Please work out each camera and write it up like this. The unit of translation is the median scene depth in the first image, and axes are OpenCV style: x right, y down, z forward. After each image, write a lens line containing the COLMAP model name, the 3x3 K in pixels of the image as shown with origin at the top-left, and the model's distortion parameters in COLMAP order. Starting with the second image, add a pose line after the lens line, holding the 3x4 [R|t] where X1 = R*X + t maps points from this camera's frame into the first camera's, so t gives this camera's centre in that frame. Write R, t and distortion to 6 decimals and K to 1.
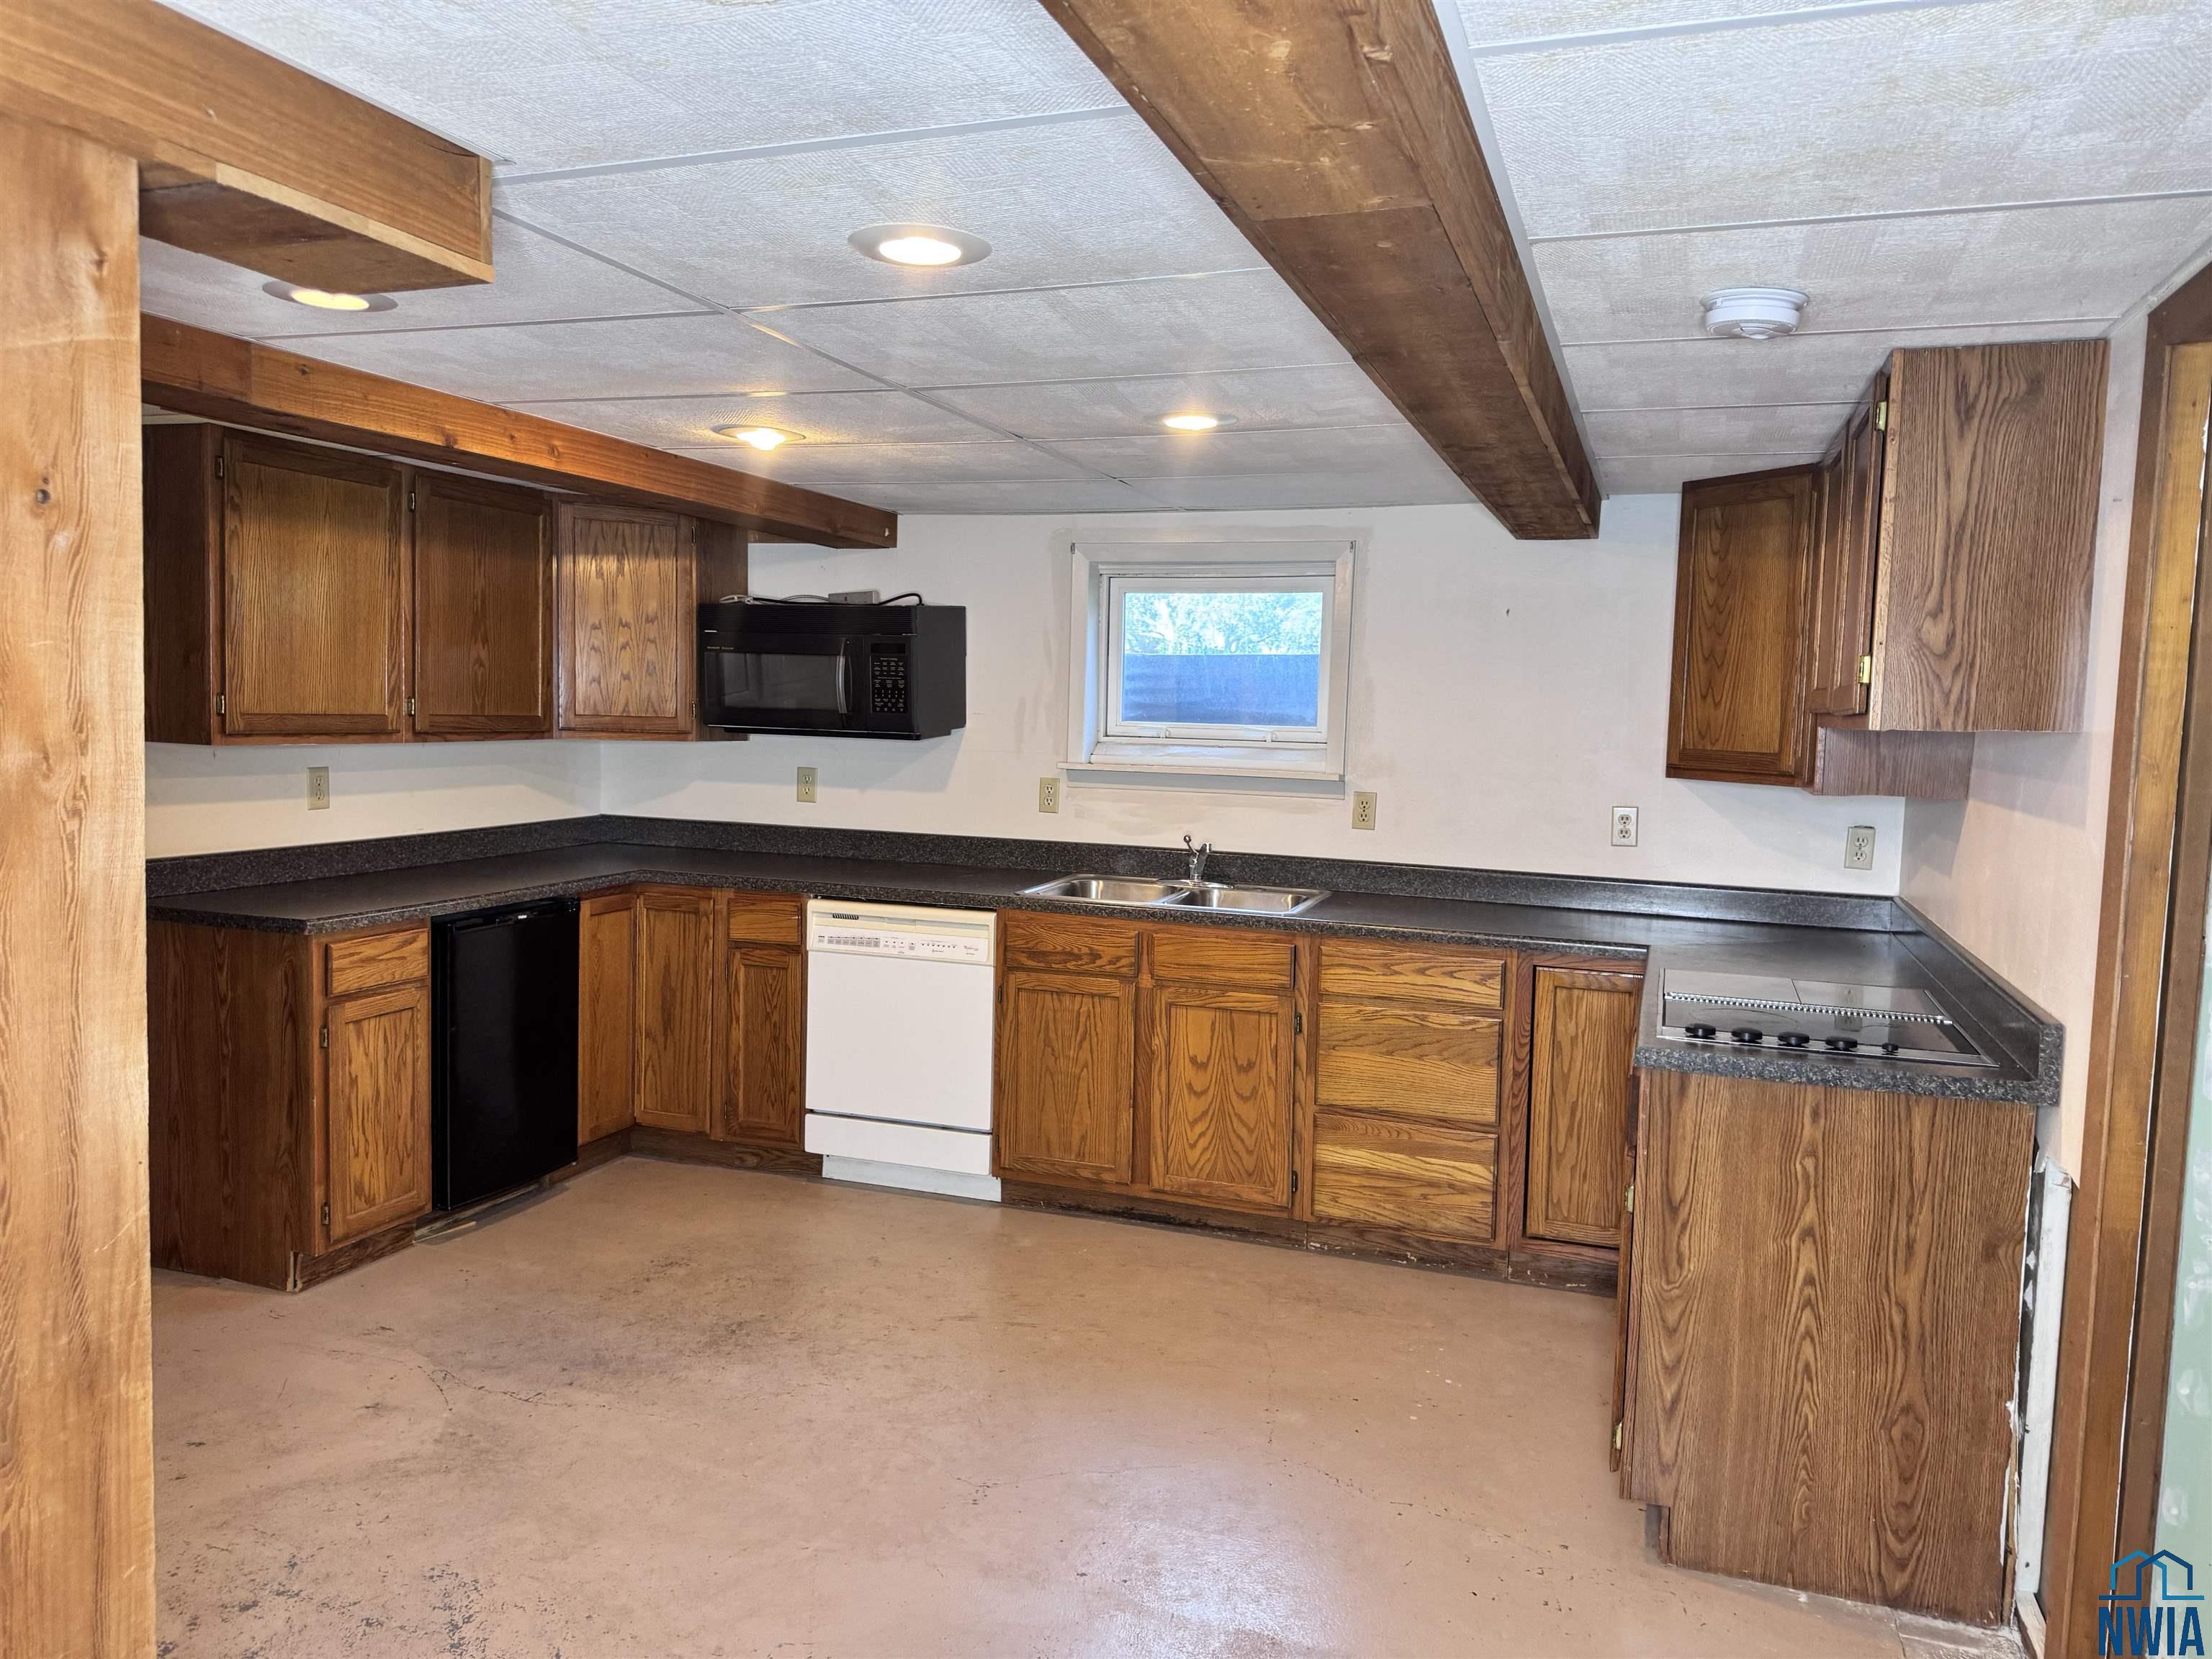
lens RADIAL K [[1556.9, 0, 1107.2], [0, 1556.9, 820.2], [0, 0, 1]] dist [0.052179, -0.004055]
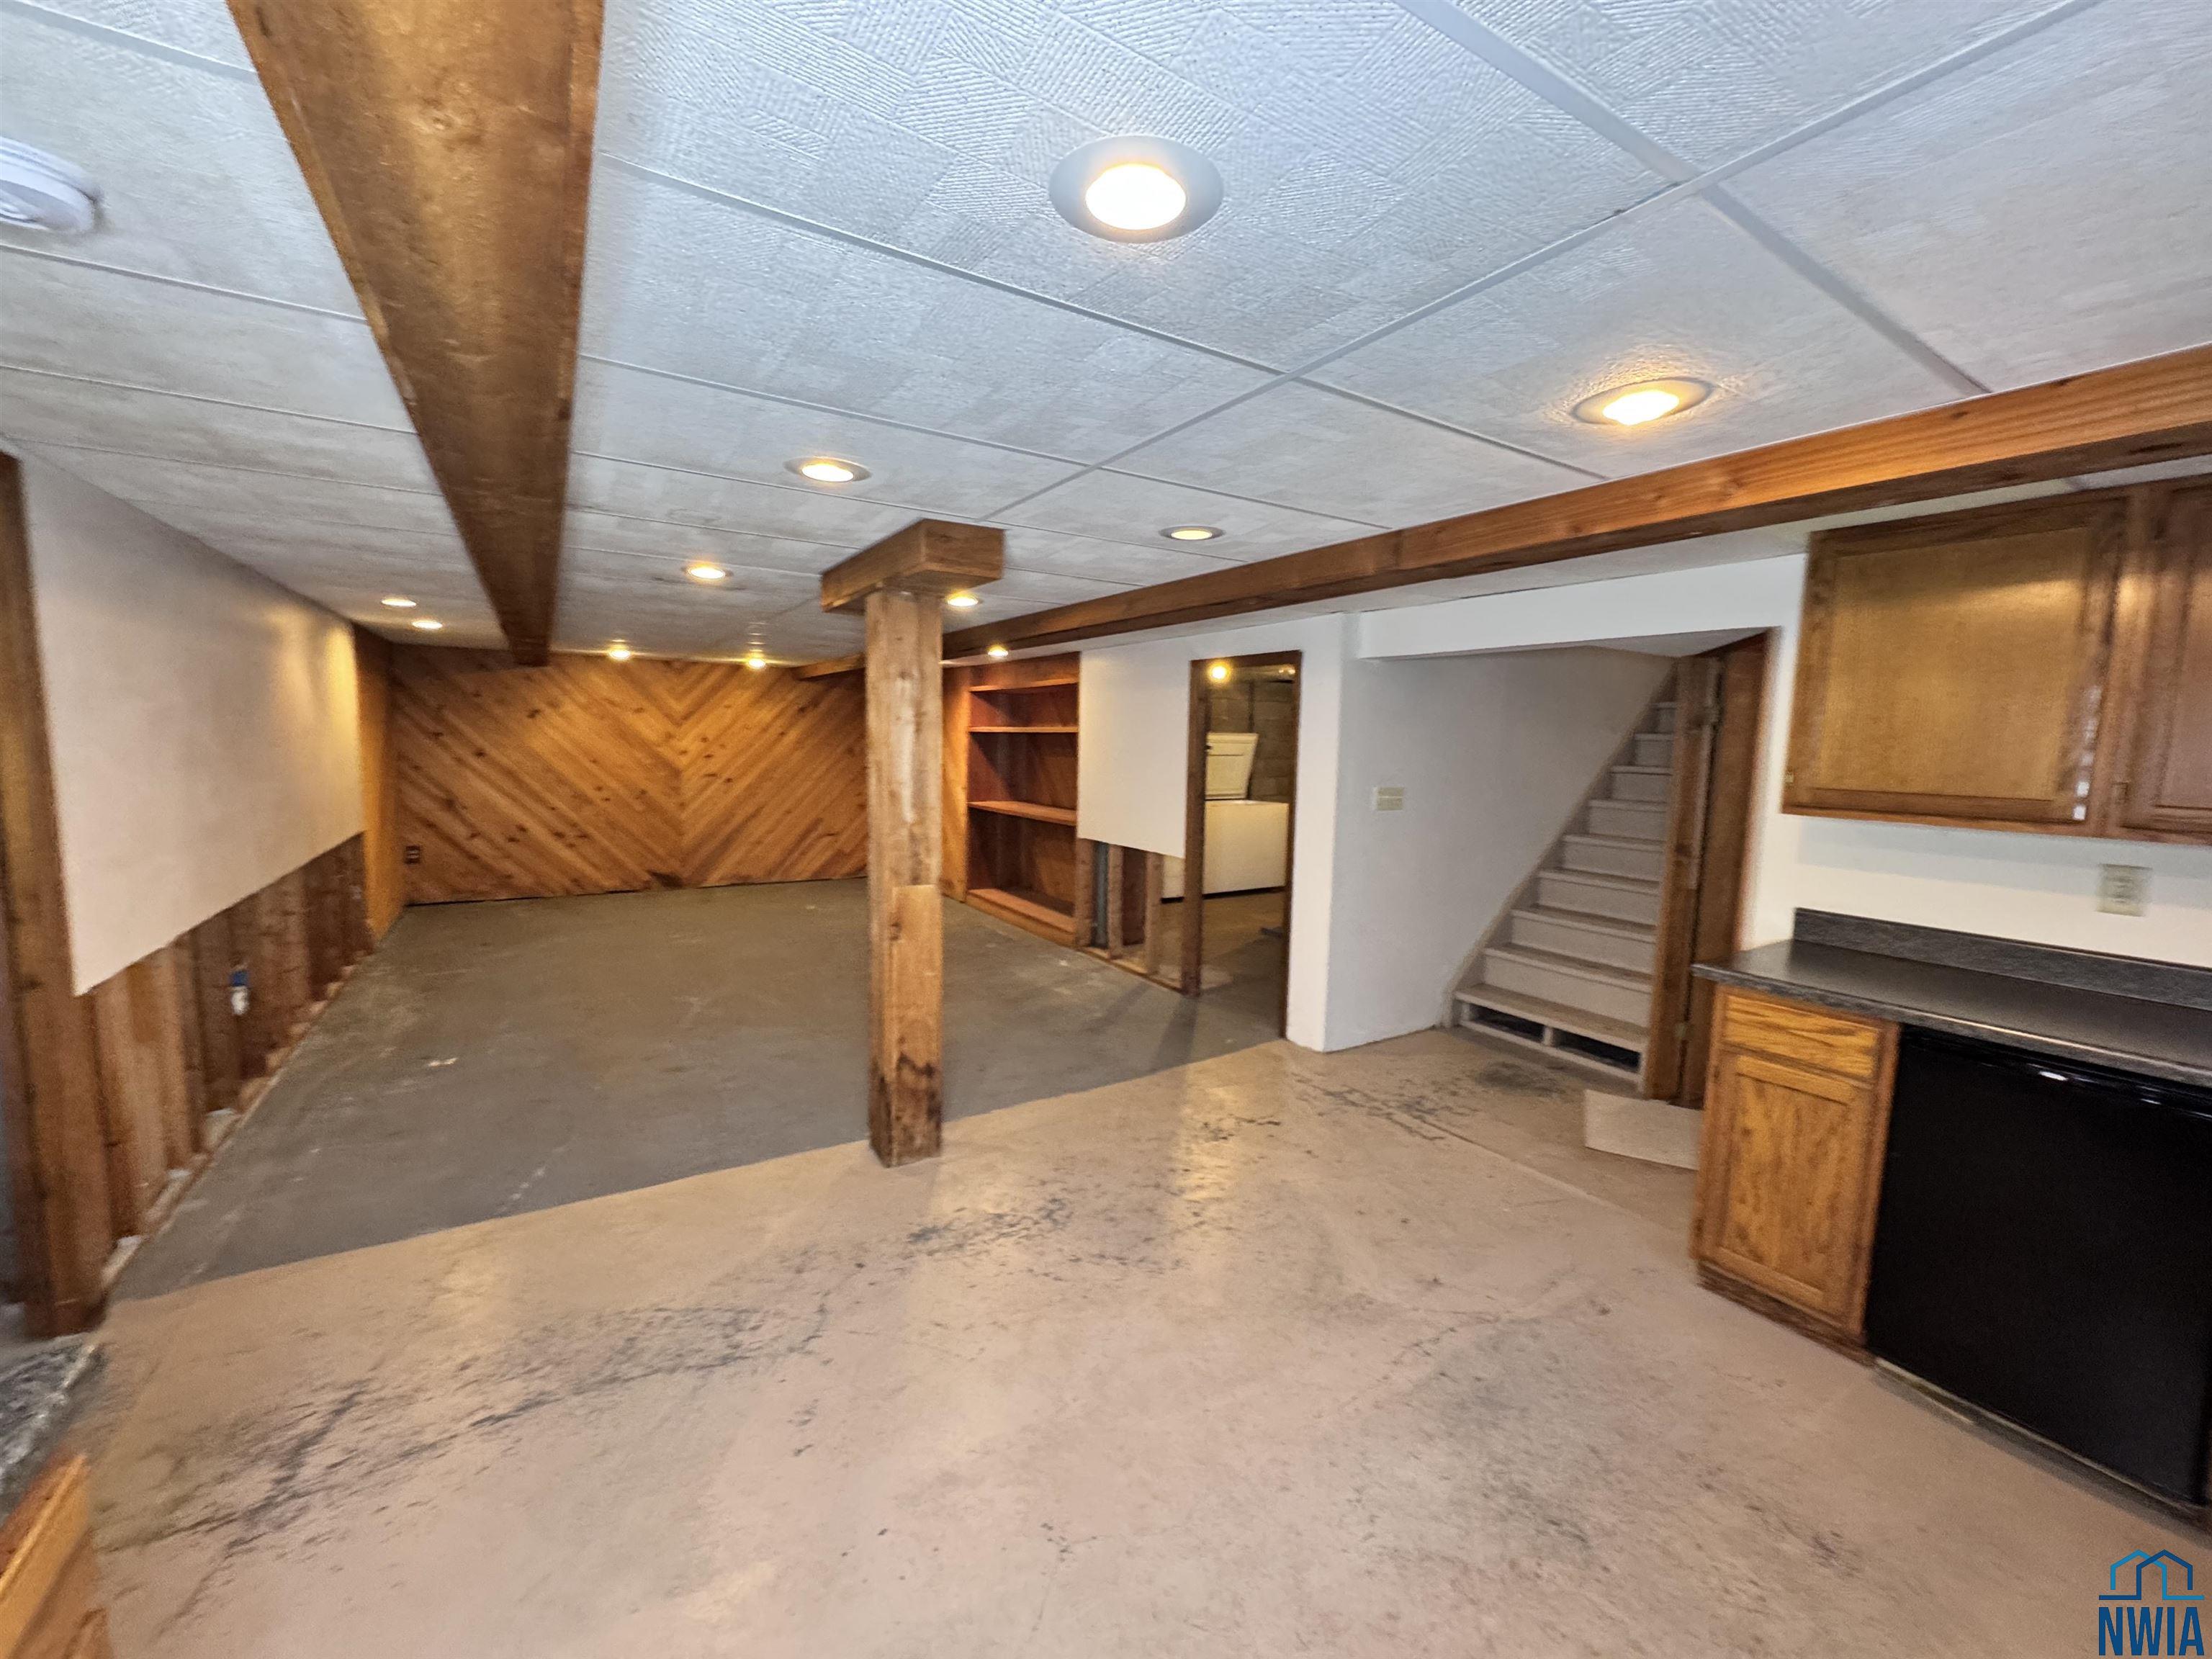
lens RADIAL K [[886.4, 0, 1111.7], [0, 886.4, 839.4], [0, 0, 1]] dist [-0.004210, 0.000453]
pose [[-0.613193, 0.042718, -0.788777, 0.210666], [-0.100186, 0.986268, 0.131298, -0.055245], [0.783554, 0.159535, -0.600493, 0.853402]]
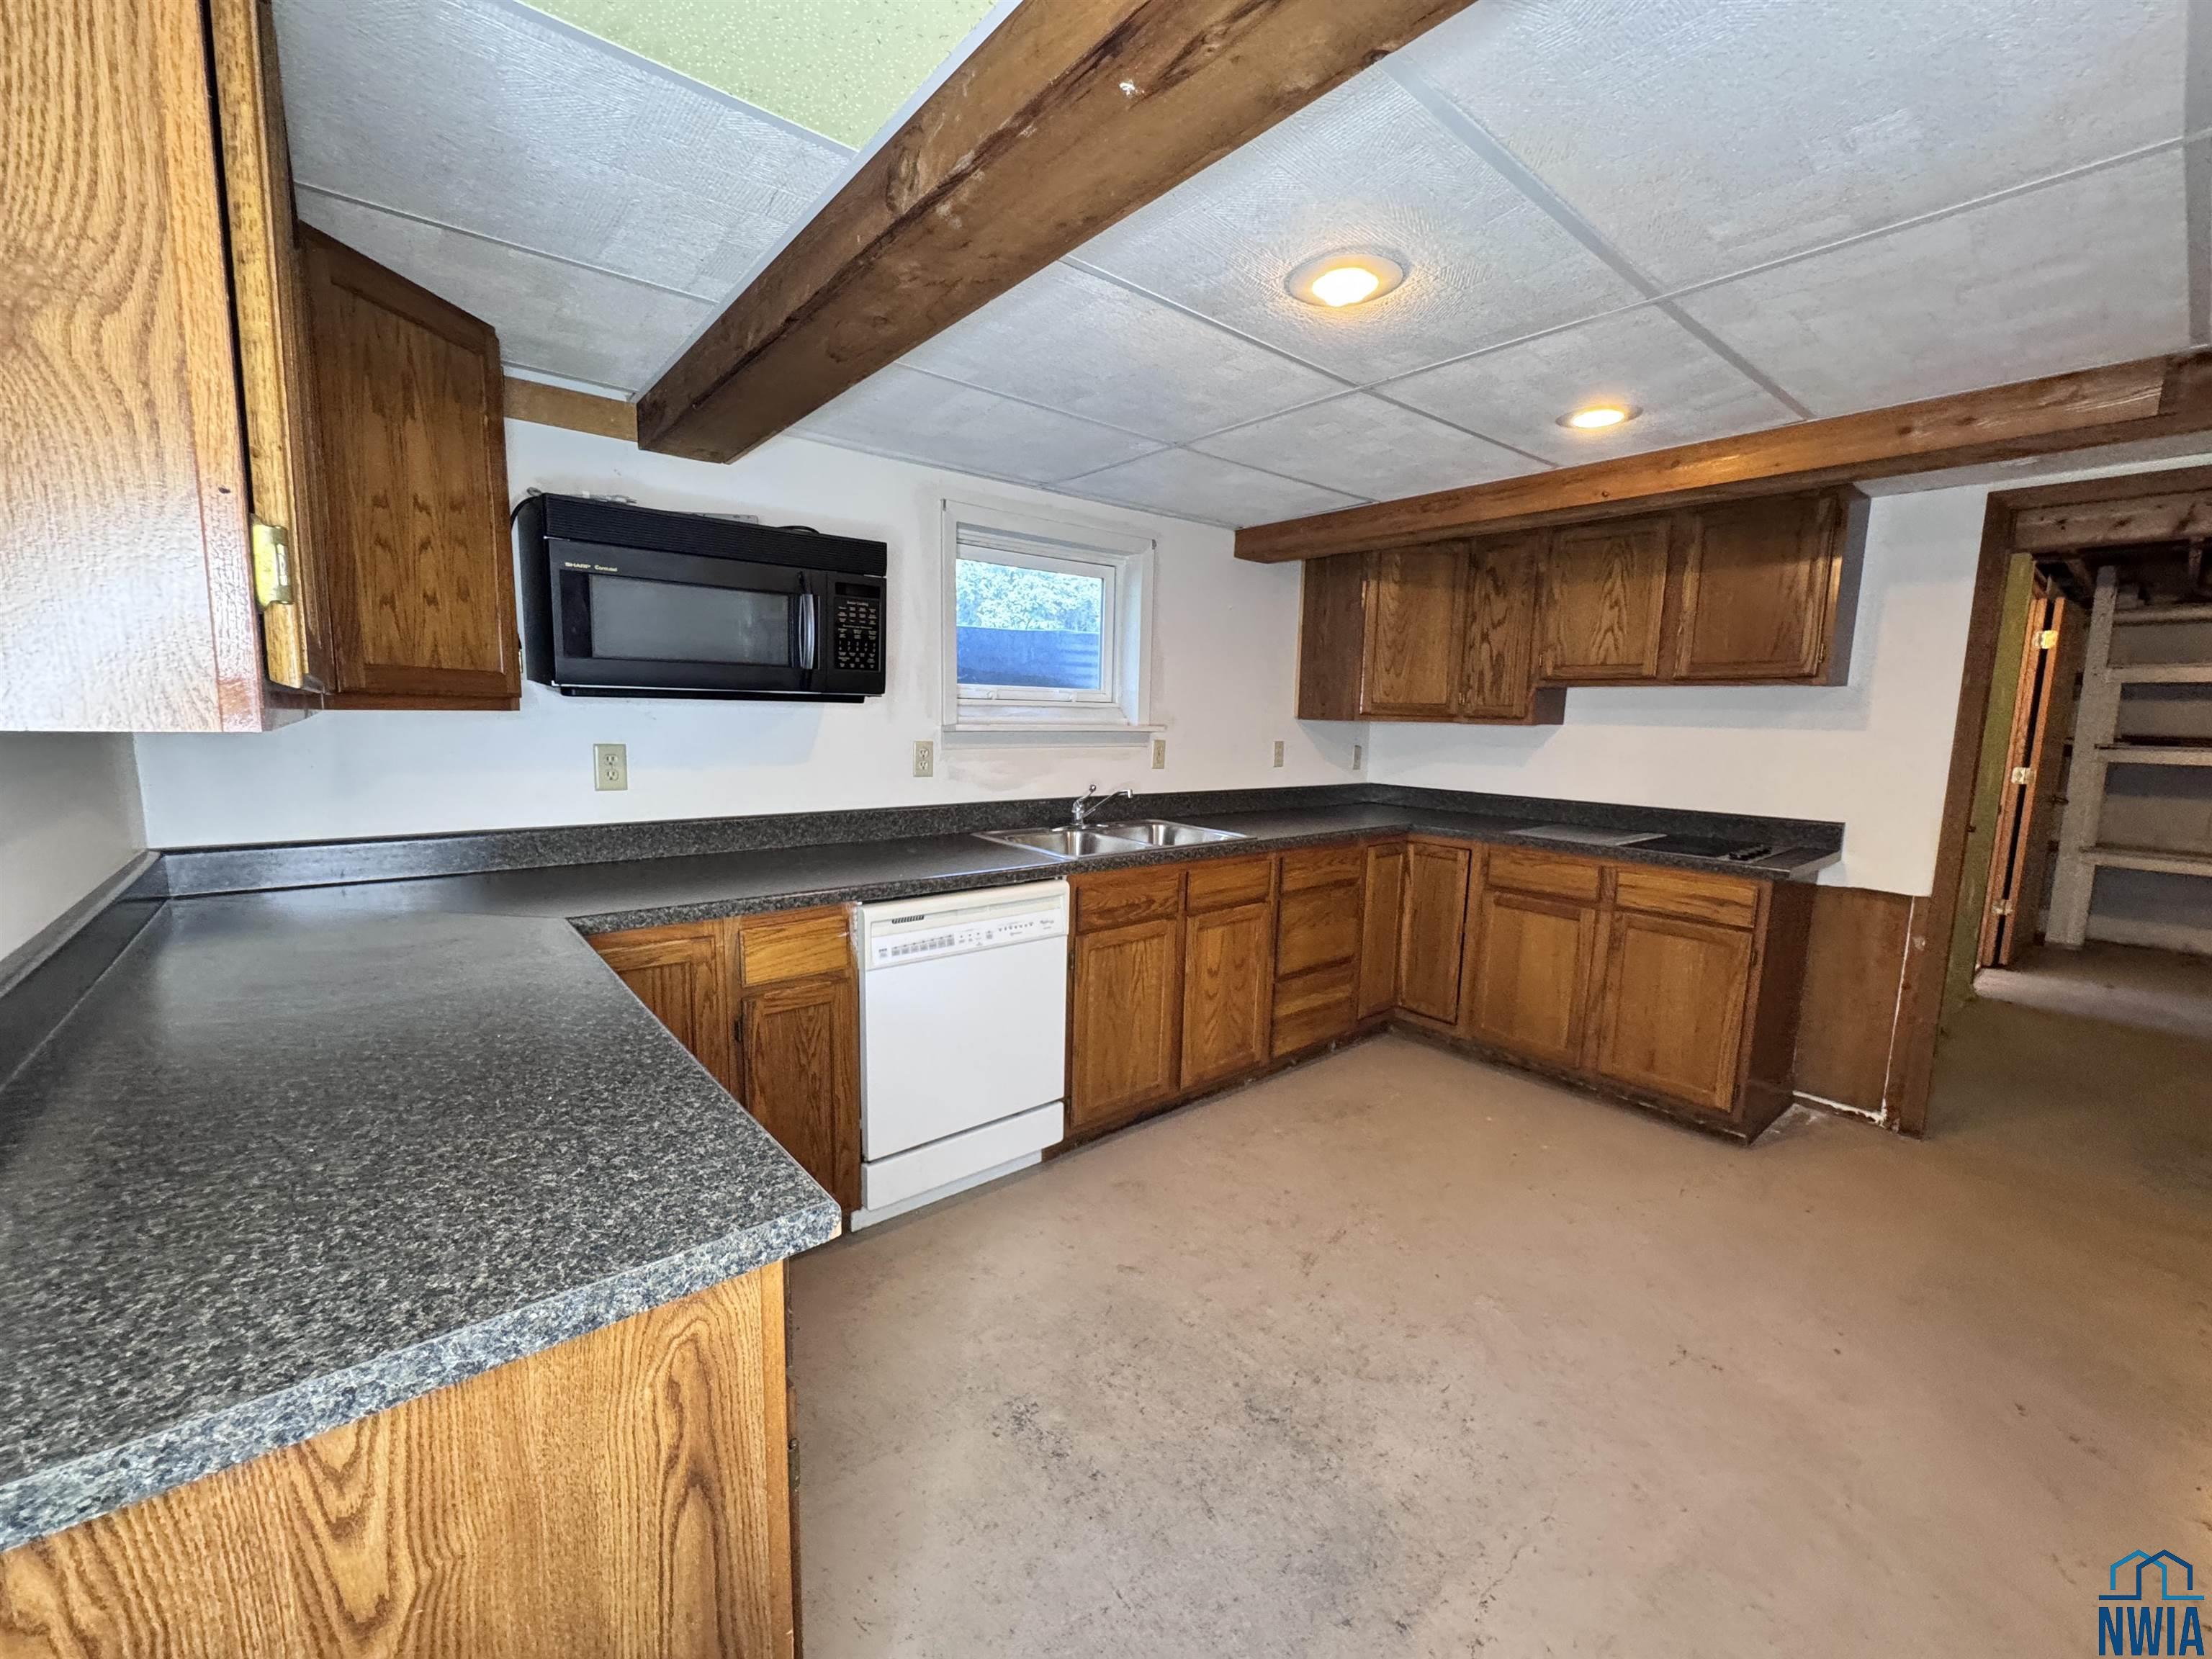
lens RADIAL K [[886.4, 0, 1098.3], [0, 886.4, 843.6], [0, 0, 1]] dist [-0.004210, 0.000453]
pose [[0.514724, -0.143657, 0.845235, -0.521955], [0.058901, 0.989458, 0.132301, -0.034897], [-0.855330, -0.018313, 0.517759, 0.692461]]
